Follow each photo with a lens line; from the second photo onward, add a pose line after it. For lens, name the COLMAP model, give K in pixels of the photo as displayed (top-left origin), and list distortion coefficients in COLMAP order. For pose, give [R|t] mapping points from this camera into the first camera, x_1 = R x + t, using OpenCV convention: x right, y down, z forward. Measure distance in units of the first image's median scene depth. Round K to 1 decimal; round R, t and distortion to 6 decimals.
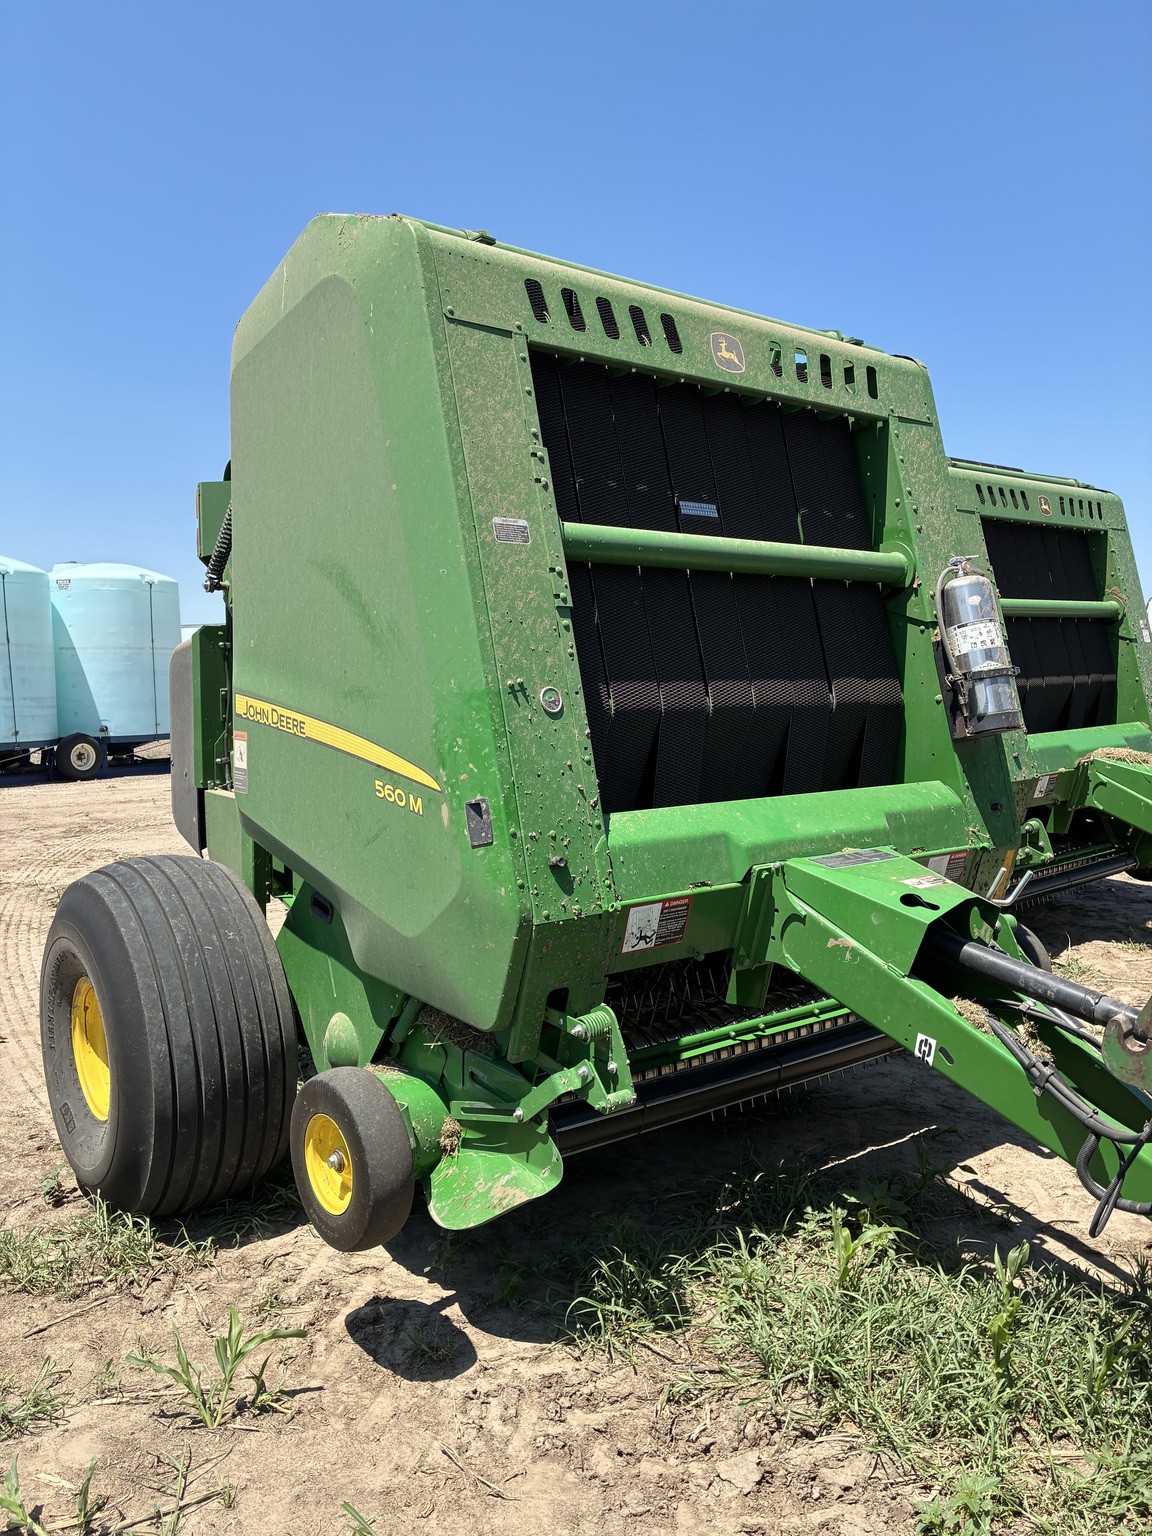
lens RADIAL K [[1226.9, 0, 576.0], [0, 1226.9, 768.0], [0, 0, 1]] dist [0.009540, 0.008113]
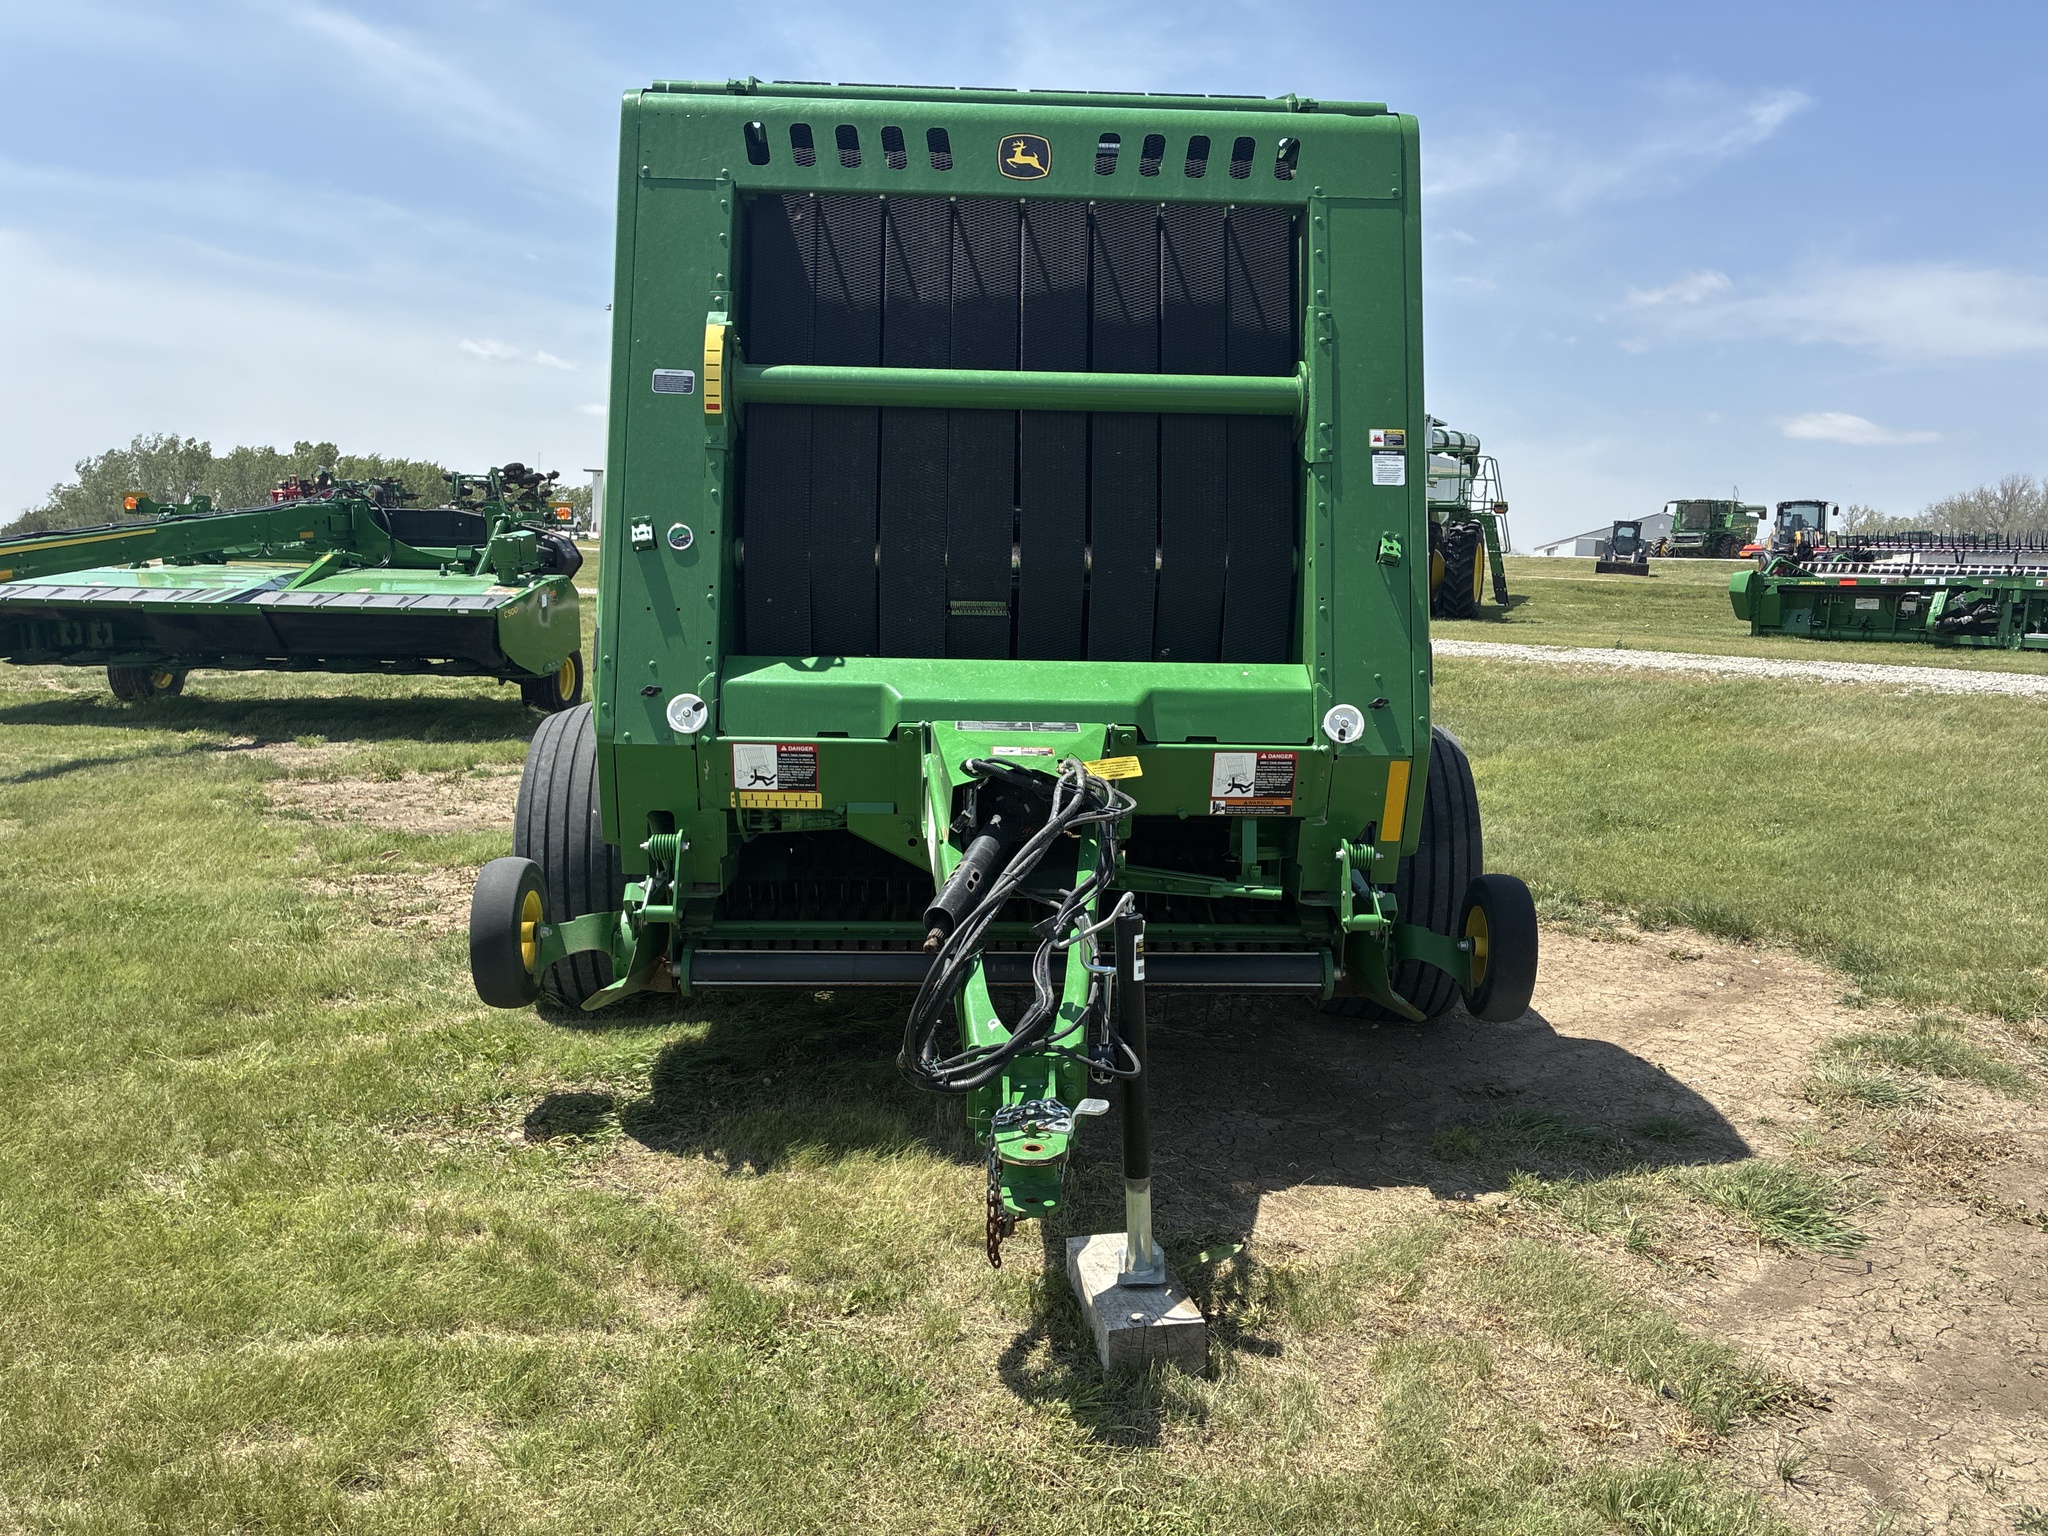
lens RADIAL K [[1546.8, 0, 993.7], [0, 1546.8, 767.6], [0, 0, 1]] dist [0.051164, -0.056865]
pose [[0.801427, 0.083176, -0.592281, 0.907548], [-0.061054, 0.996487, 0.057327, 0.041636], [0.594969, -0.009783, 0.803689, 0.087127]]
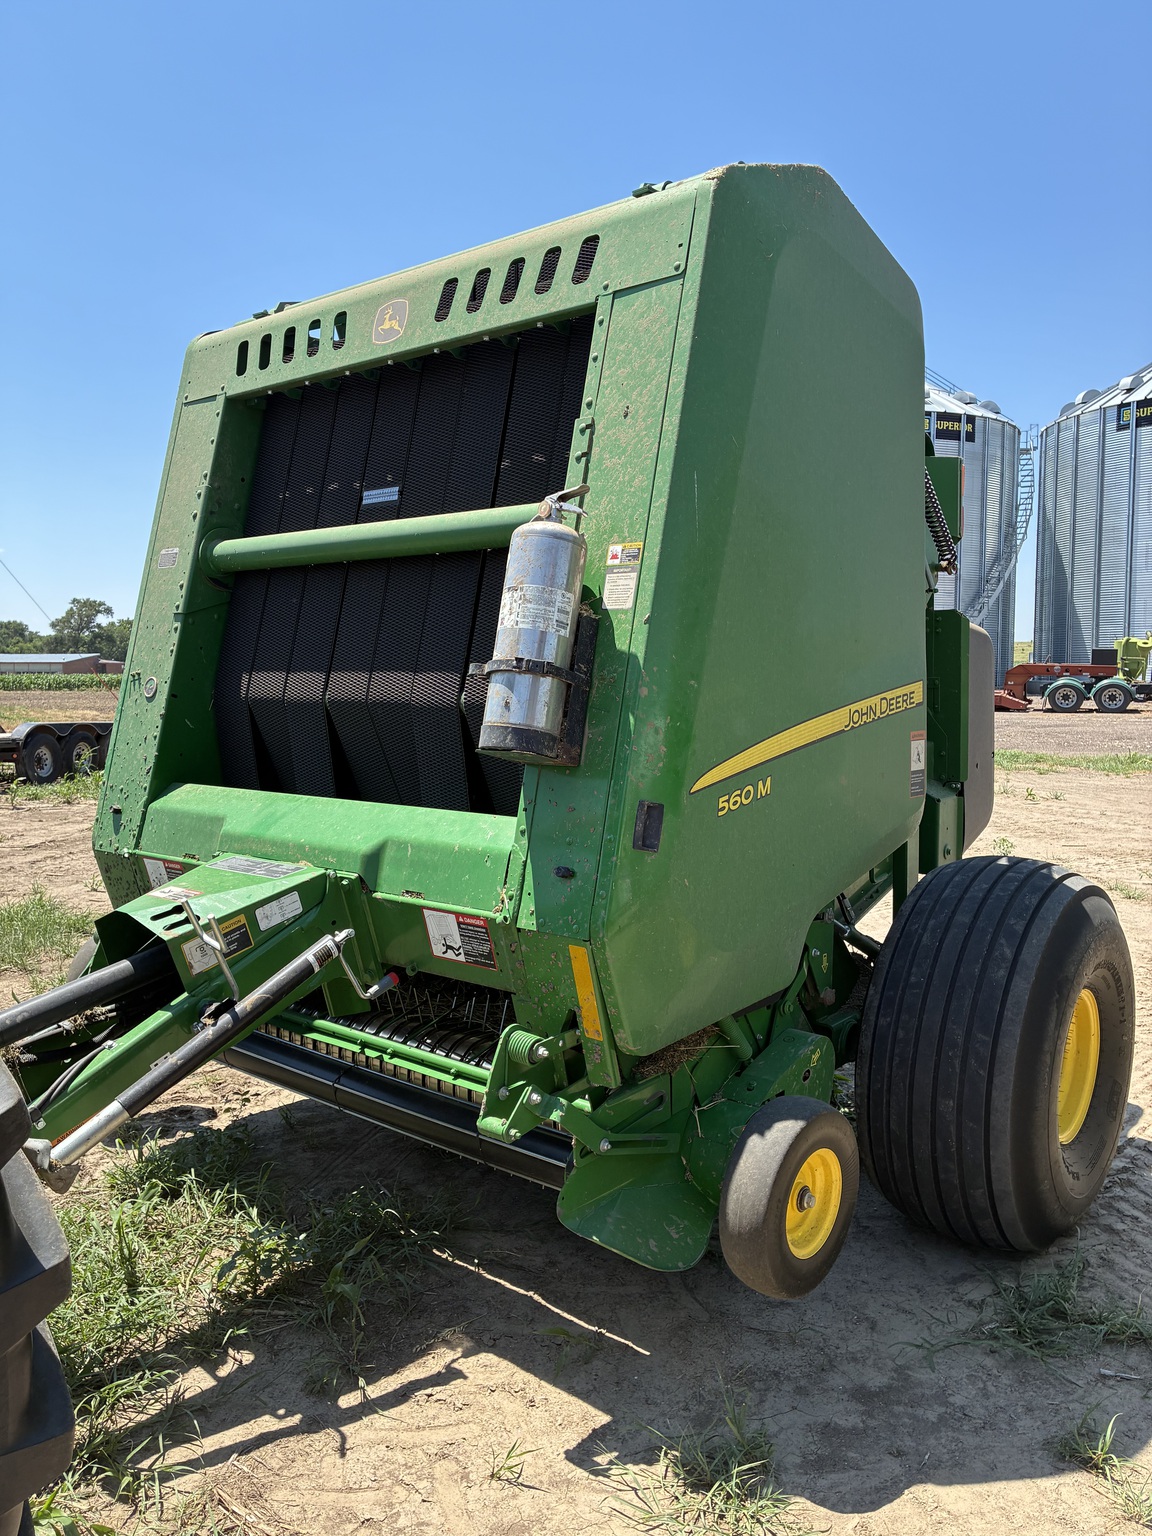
lens RADIAL K [[1160.4, 0, 575.1], [0, 1160.4, 751.6], [0, 0, 1]] dist [-0.004958, -0.001818]
pose [[0.219883, 0.064310, -0.973404, 1.158554], [-0.062556, 0.996701, 0.051718, -0.073689], [0.973518, 0.049520, 0.223181, 1.068088]]
